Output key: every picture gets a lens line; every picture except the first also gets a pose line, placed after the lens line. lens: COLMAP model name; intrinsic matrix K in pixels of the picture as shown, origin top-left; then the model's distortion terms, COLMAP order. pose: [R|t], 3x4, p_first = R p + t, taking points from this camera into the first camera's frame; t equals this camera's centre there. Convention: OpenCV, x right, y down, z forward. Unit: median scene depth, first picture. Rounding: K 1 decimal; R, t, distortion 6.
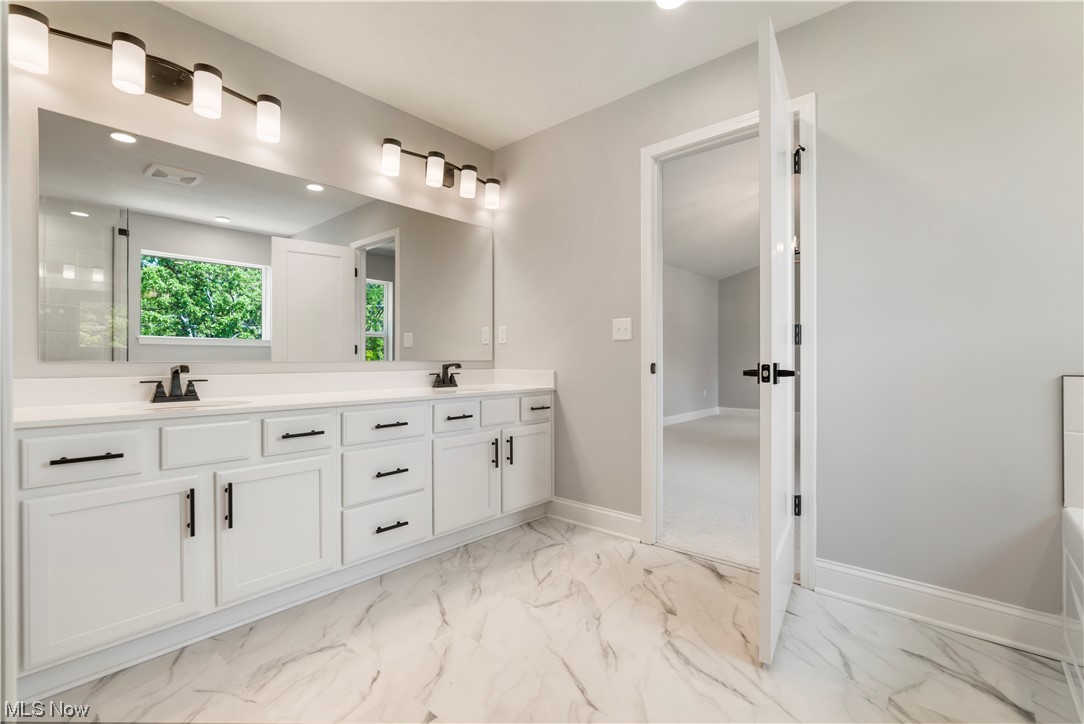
lens RADIAL K [[495.1, 0, 545.5], [0, 495.1, 355.7], [0, 0, 1]] dist [-0.001160, 0.001770]
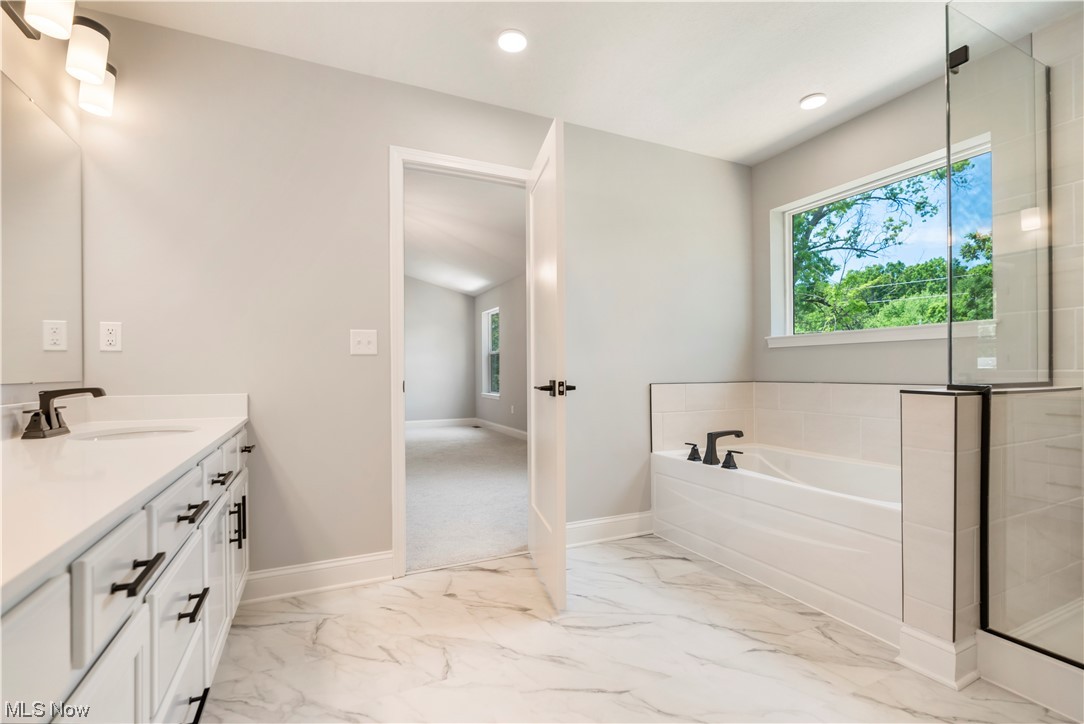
lens RADIAL K [[495.1, 0, 543.4], [0, 495.1, 364.2], [0, 0, 1]] dist [-0.001160, 0.001770]
pose [[0.391705, 0.011265, 0.920022, -0.580589], [-0.007513, 0.999931, -0.009044, -0.011113], [-0.920060, -0.003370, 0.391763, 0.419876]]
